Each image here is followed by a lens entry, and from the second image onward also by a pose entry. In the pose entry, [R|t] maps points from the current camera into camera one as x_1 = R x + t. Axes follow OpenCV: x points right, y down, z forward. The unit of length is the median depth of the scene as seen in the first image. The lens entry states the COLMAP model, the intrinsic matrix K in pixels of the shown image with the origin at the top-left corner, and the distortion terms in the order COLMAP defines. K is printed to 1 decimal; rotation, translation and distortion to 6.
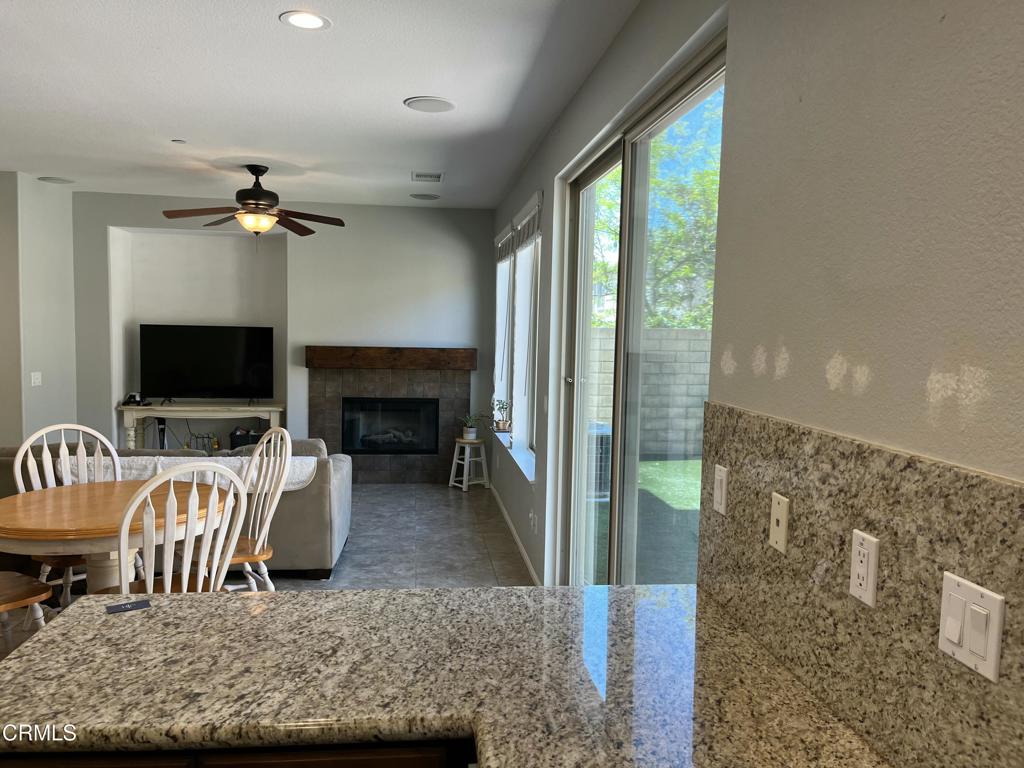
lens RADIAL K [[780.3, 0, 509.7], [0, 780.3, 386.5], [0, 0, 1]] dist [0.058741, -0.080489]
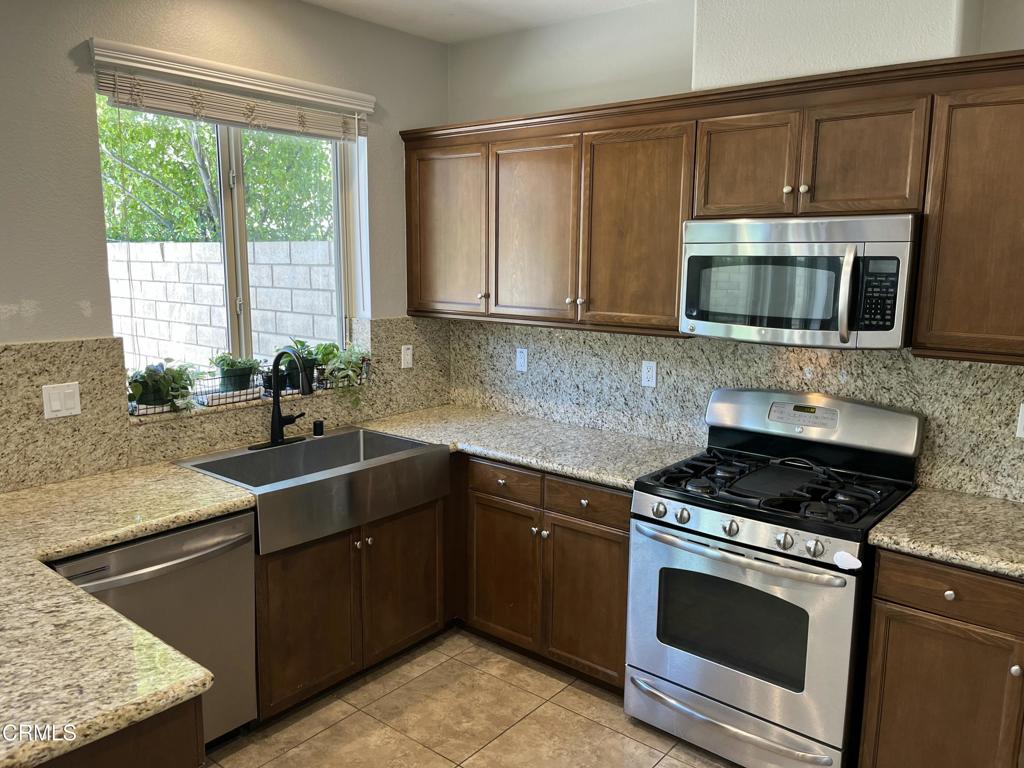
lens RADIAL K [[780.3, 0, 510.9], [0, 780.3, 375.2], [0, 0, 1]] dist [0.058741, -0.080489]
pose [[-0.690047, -0.143289, 0.709438, -1.766250], [0.024798, 0.974950, 0.221036, -0.242511], [-0.723339, 0.170118, -0.669209, 1.311036]]
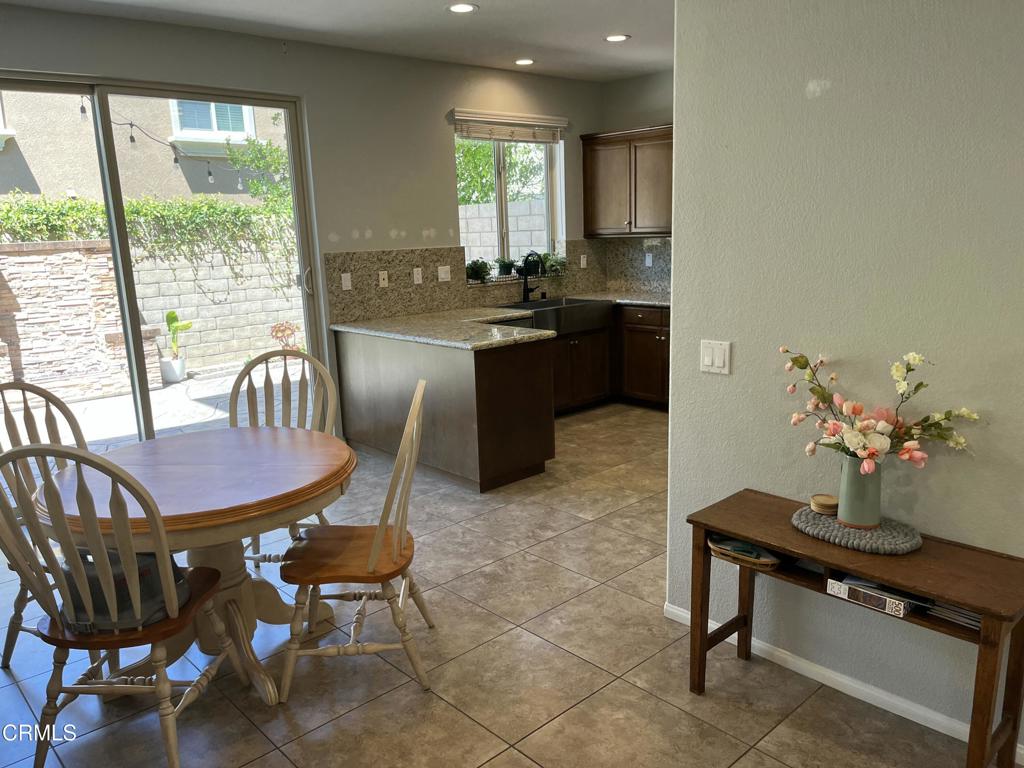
lens RADIAL K [[780.3, 0, 511.6], [0, 780.3, 394.9], [0, 0, 1]] dist [0.058741, -0.080489]
pose [[-0.584568, -0.179722, 0.791189, -3.490485], [0.079102, 0.957888, 0.276033, -0.309134], [-0.807480, 0.223945, -0.545734, 3.124385]]
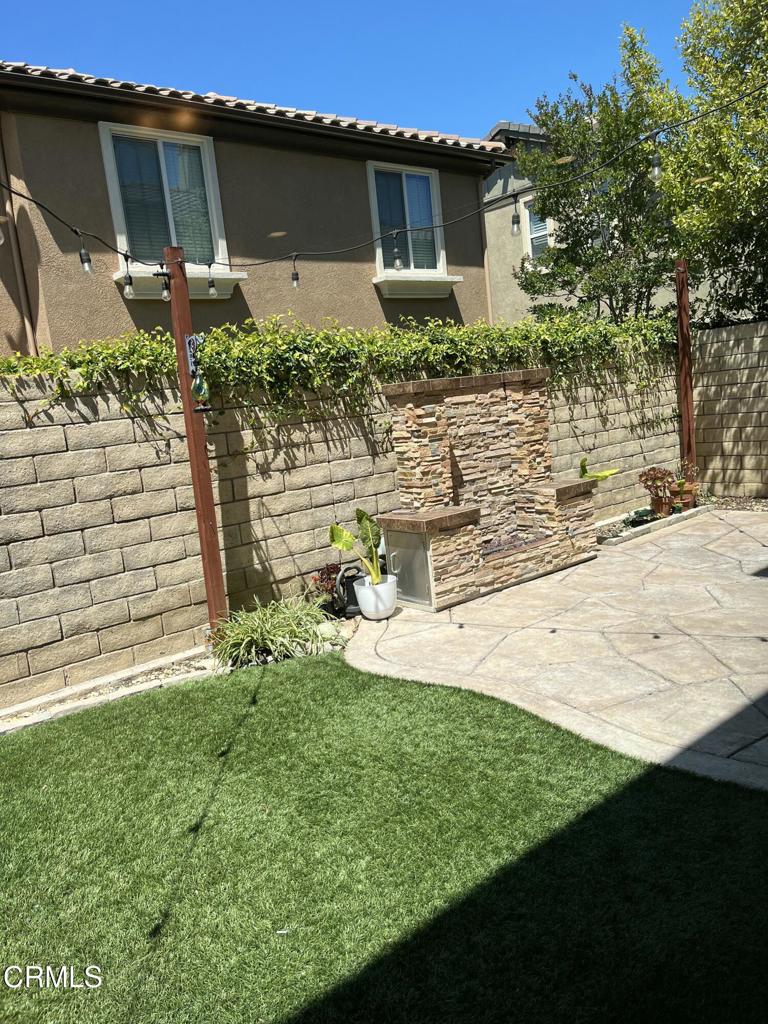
lens RADIAL K [[780.3, 0, 384.2], [0, 780.3, 516.8], [0, 0, 1]] dist [0.058741, -0.080489]
pose [[-0.560567, -0.096295, 0.822491, -0.005507], [0.148898, 0.965309, 0.214497, -0.316022], [-0.814613, 0.242707, -0.526782, 5.547231]]
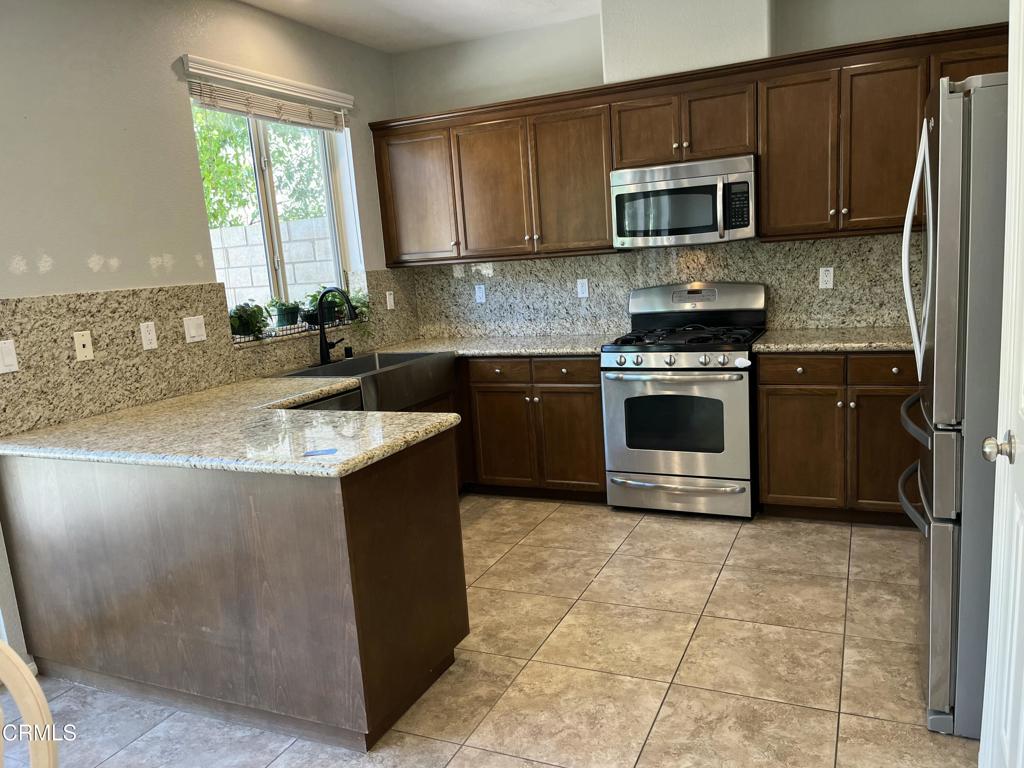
lens RADIAL K [[780.3, 0, 521.4], [0, 780.3, 393.4], [0, 0, 1]] dist [0.058741, -0.080489]
pose [[-0.856577, -0.058424, 0.512701, -1.897057], [0.084669, 0.964191, 0.251329, -0.131034], [-0.509025, 0.258693, -0.820958, 2.506427]]
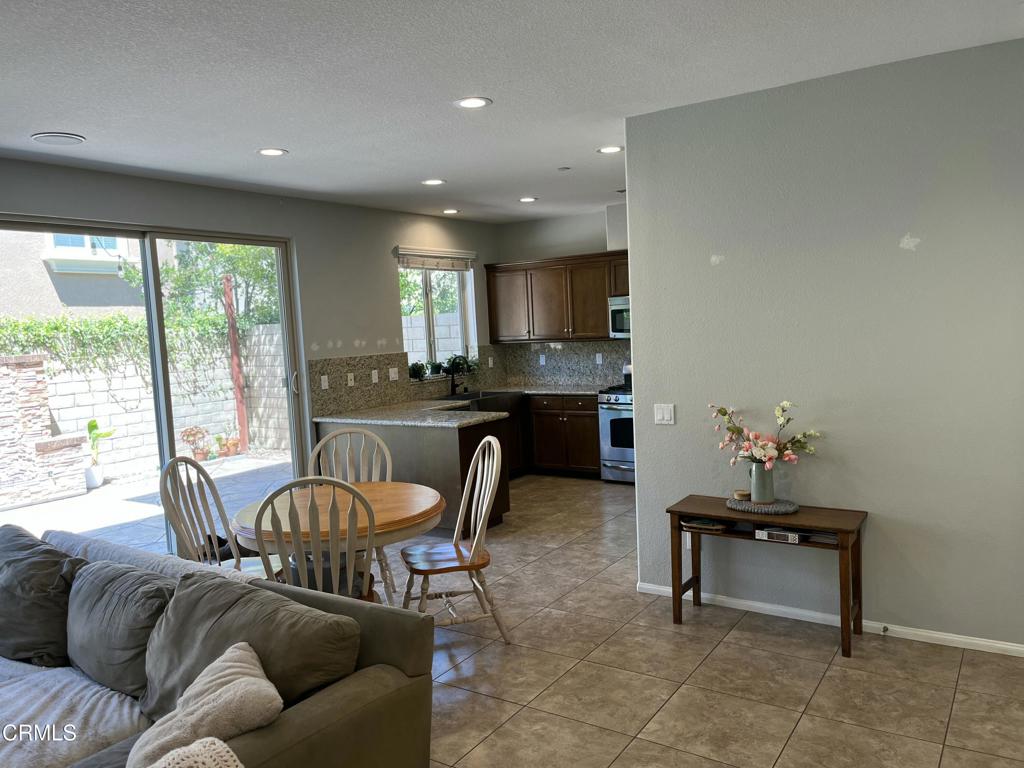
lens RADIAL K [[780.3, 0, 519.1], [0, 780.3, 391.6], [0, 0, 1]] dist [0.058741, -0.080489]
pose [[-0.764361, -0.047434, 0.643042, -3.821233], [0.075841, 0.983754, 0.162715, -0.478741], [-0.640313, 0.173142, -0.748345, 4.430690]]
